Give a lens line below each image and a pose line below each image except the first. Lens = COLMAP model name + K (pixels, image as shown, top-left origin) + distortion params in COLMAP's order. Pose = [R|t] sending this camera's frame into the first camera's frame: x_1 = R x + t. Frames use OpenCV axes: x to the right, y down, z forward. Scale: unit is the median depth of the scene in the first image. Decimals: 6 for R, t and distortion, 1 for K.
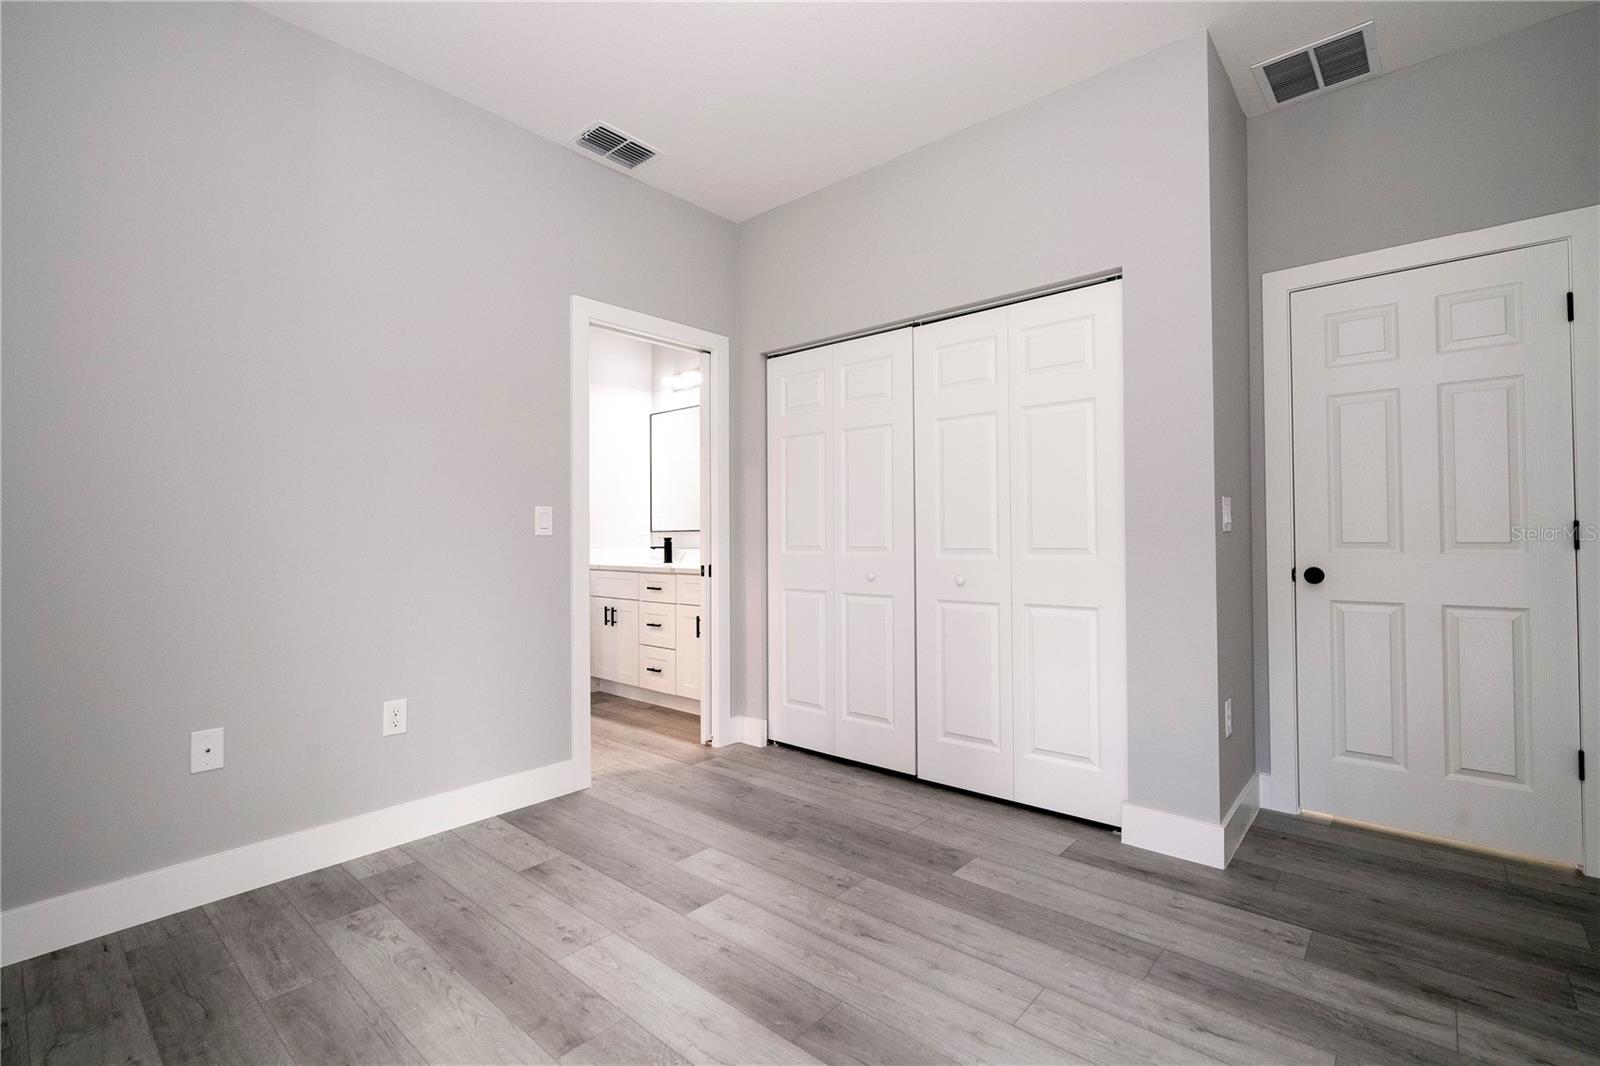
lens RADIAL K [[721.7, 0, 819.3], [0, 721.7, 506.5], [0, 0, 1]] dist [-0.003742, 0.002787]
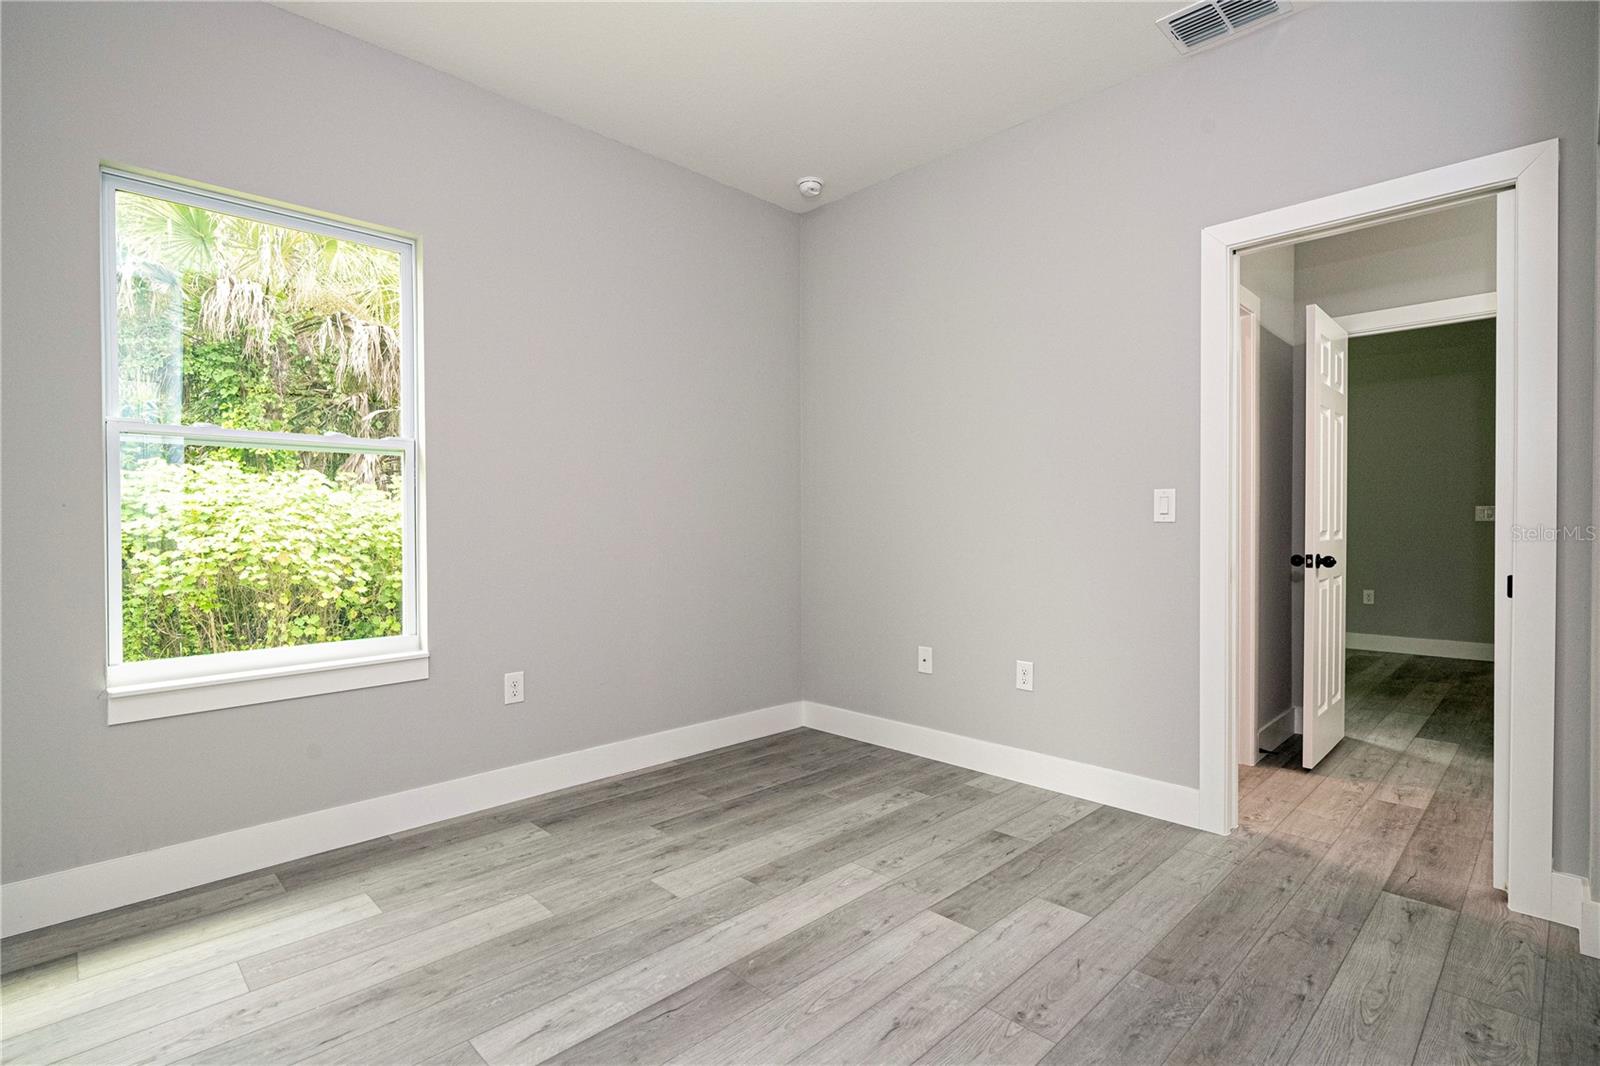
lens RADIAL K [[769.5, 0, 811.4], [0, 769.5, 532.0], [0, 0, 1]] dist [-0.002740, 0.000599]
pose [[-0.085427, 0.015501, -0.996224, 0.859527], [0.042991, 0.999005, 0.011858, 0.028289], [0.995417, -0.041815, -0.086008, 0.939794]]
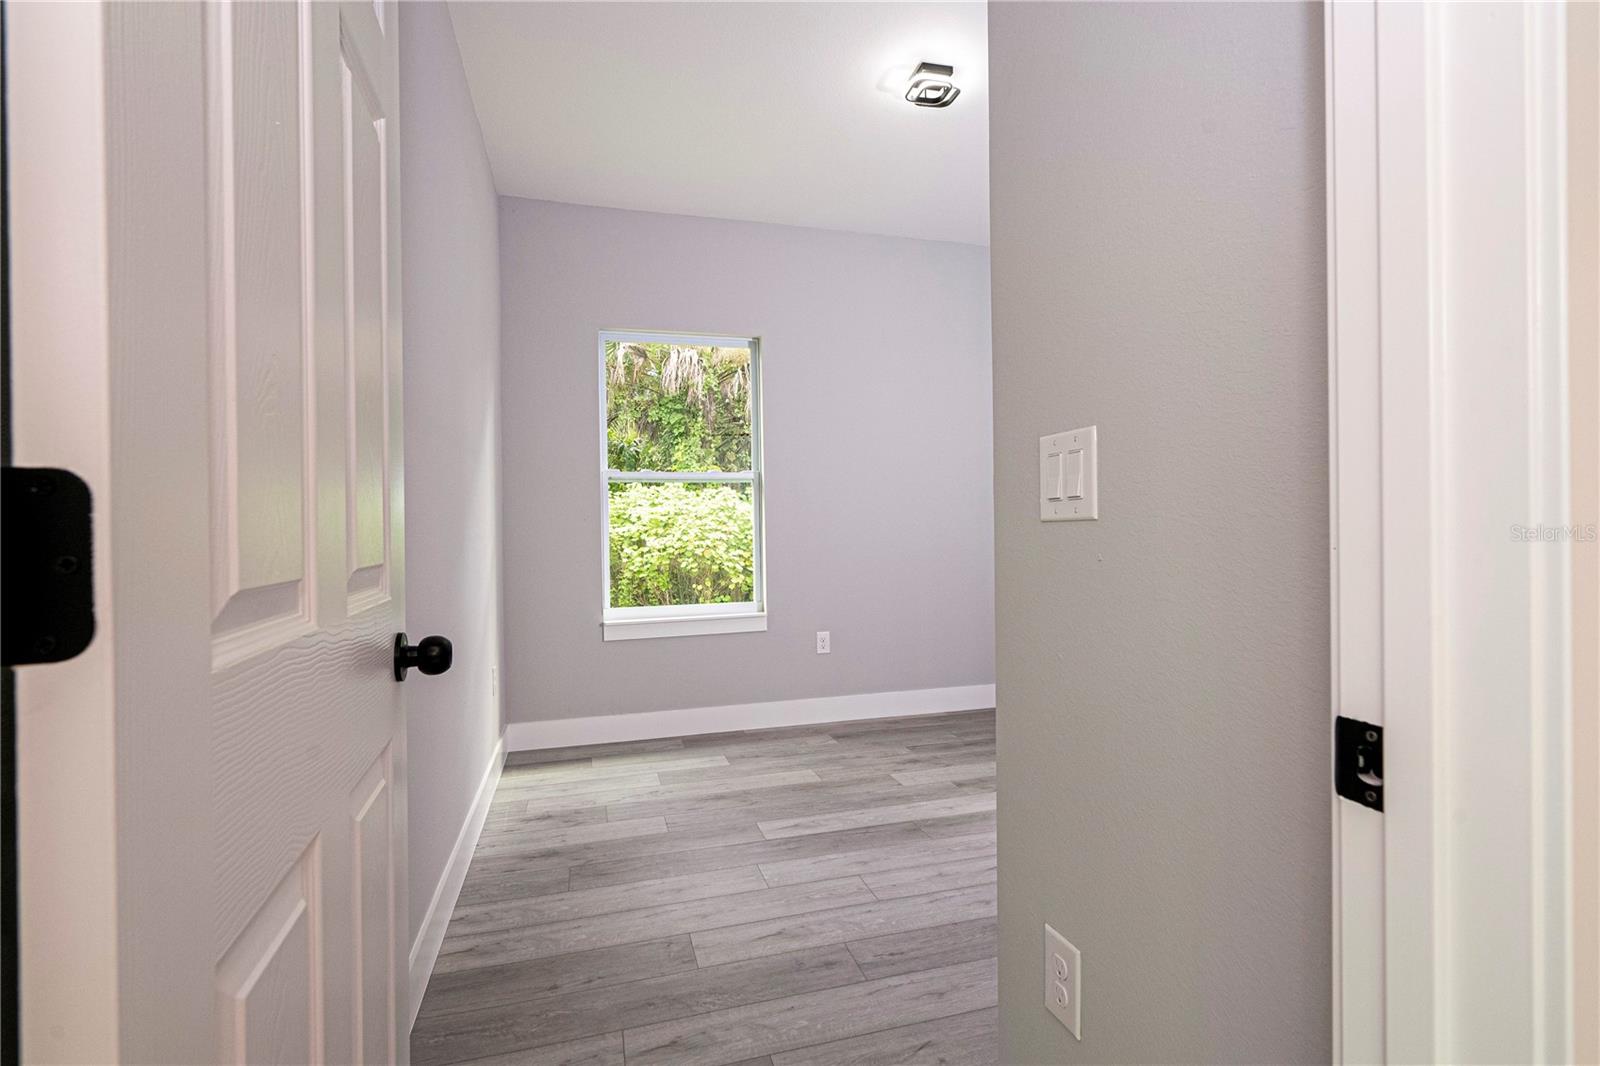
lens RADIAL K [[769.5, 0, 797.2], [0, 769.5, 534.8], [0, 0, 1]] dist [-0.002740, 0.000599]
pose [[-0.561084, 0.020722, -0.827500, 1.203933], [0.050132, 0.998702, -0.008982, 0.043444], [0.826240, -0.046524, -0.561395, 1.361036]]
